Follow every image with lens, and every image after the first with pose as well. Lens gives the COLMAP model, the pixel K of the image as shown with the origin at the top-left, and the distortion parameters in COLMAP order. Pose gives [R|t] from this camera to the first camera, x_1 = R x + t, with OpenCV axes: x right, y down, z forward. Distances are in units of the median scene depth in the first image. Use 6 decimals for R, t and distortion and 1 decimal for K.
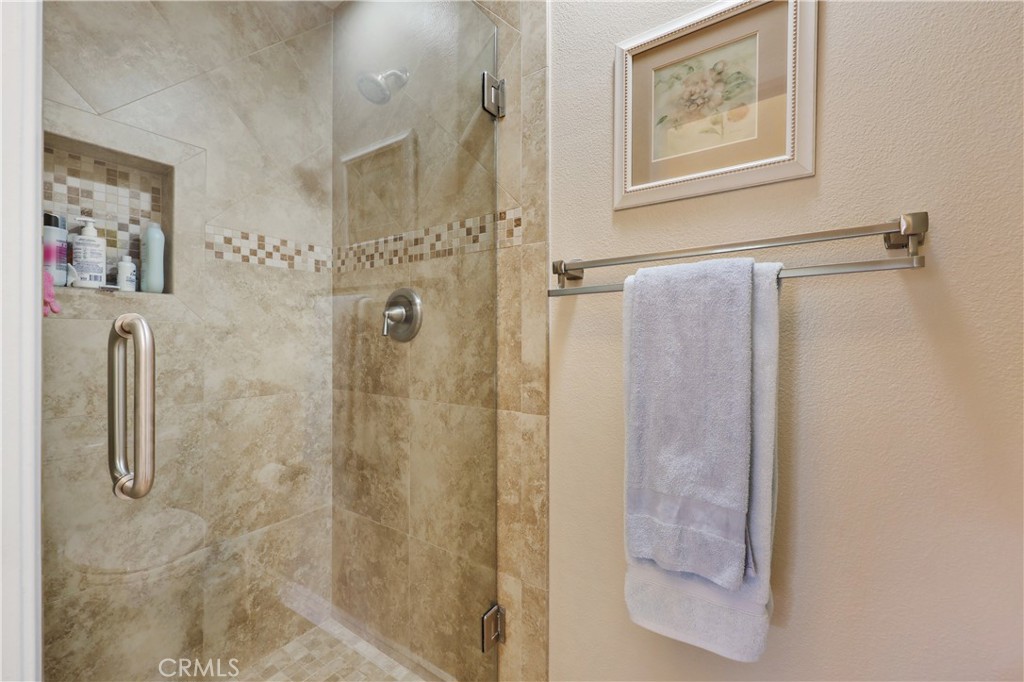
lens RADIAL K [[420.2, 0, 510.8], [0, 420.2, 335.2], [0, 0, 1]] dist [-0.003914, 0.000333]
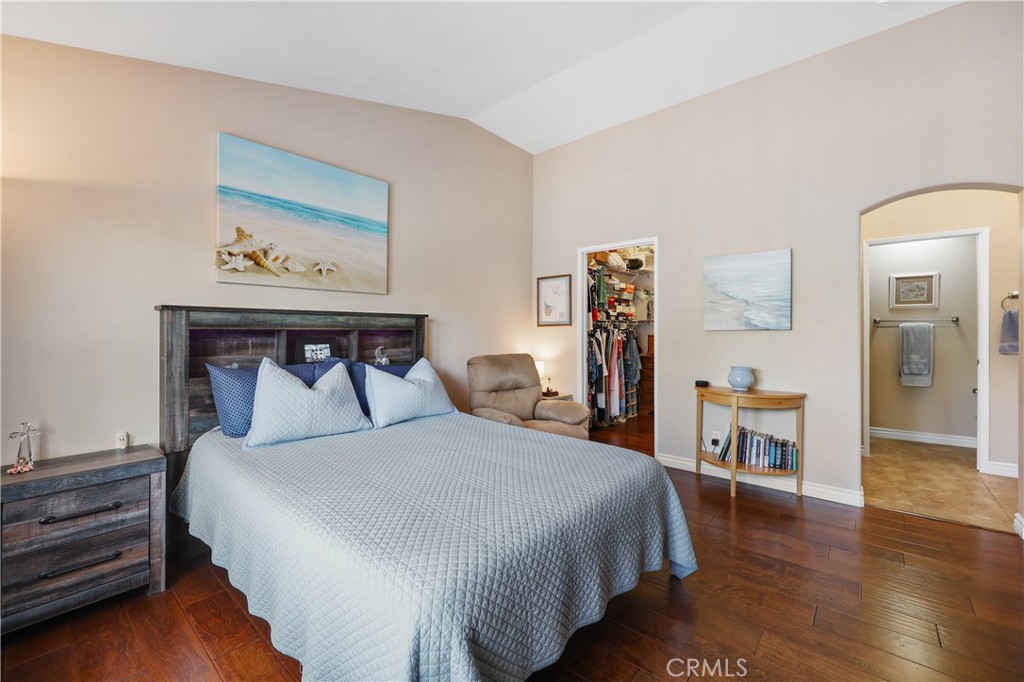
lens RADIAL K [[420.2, 0, 505.4], [0, 420.2, 333.4], [0, 0, 1]] dist [-0.003914, 0.000333]
pose [[0.995475, -0.011917, -0.094271, -3.271398], [0.012662, 0.999893, 0.007306, -0.101258], [0.094174, -0.008467, 0.995520, -3.714172]]
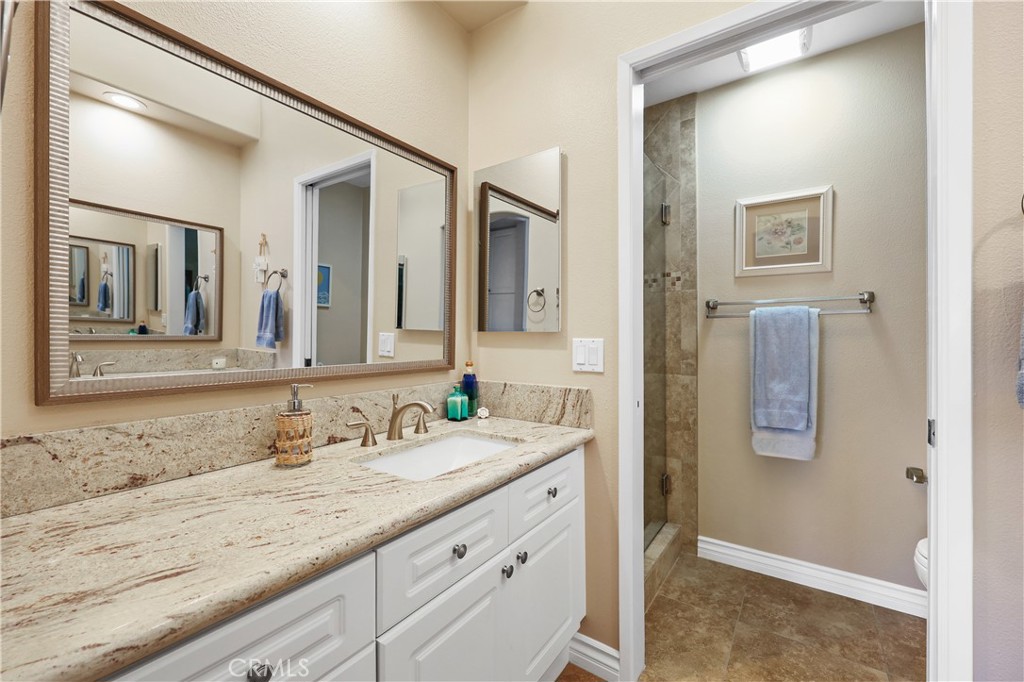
lens RADIAL K [[420.2, 0, 510.3], [0, 420.2, 333.6], [0, 0, 1]] dist [-0.003914, 0.000333]
pose [[0.999977, -0.000765, 0.006704, -0.815198], [0.000773, 0.999999, -0.001302, -0.009628], [-0.006703, 0.001307, 0.999977, -1.002385]]
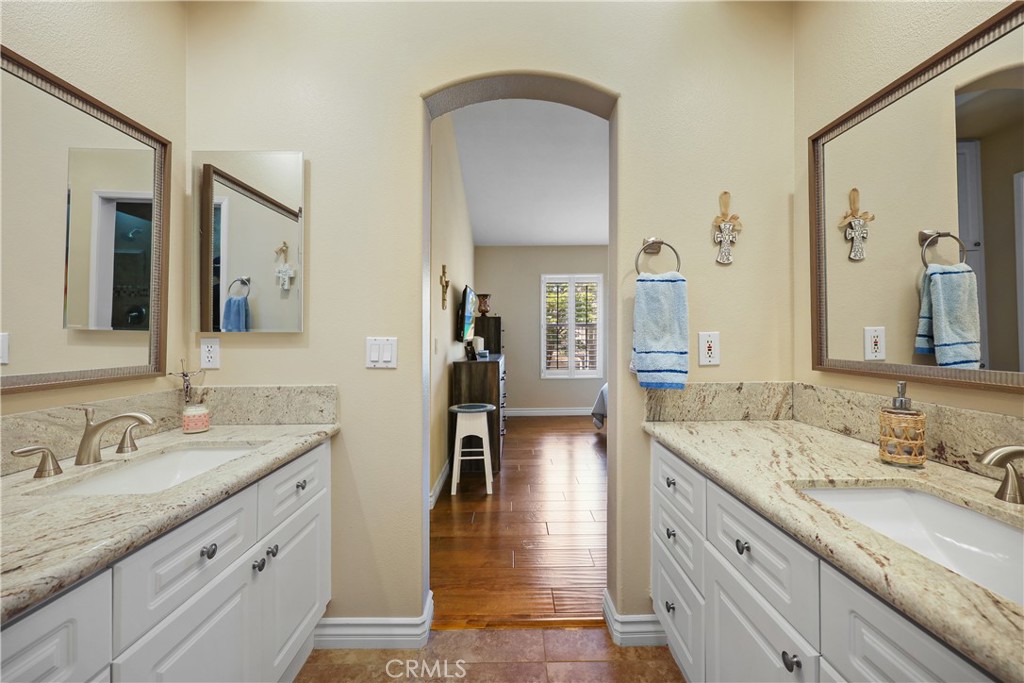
lens RADIAL K [[420.2, 0, 518.7], [0, 420.2, 333.9], [0, 0, 1]] dist [-0.003914, 0.000333]
pose [[0.805918, -0.008126, 0.591972, -0.899283], [0.006478, 0.999967, 0.004907, -0.013900], [-0.591992, -0.000120, 0.805944, -1.194844]]
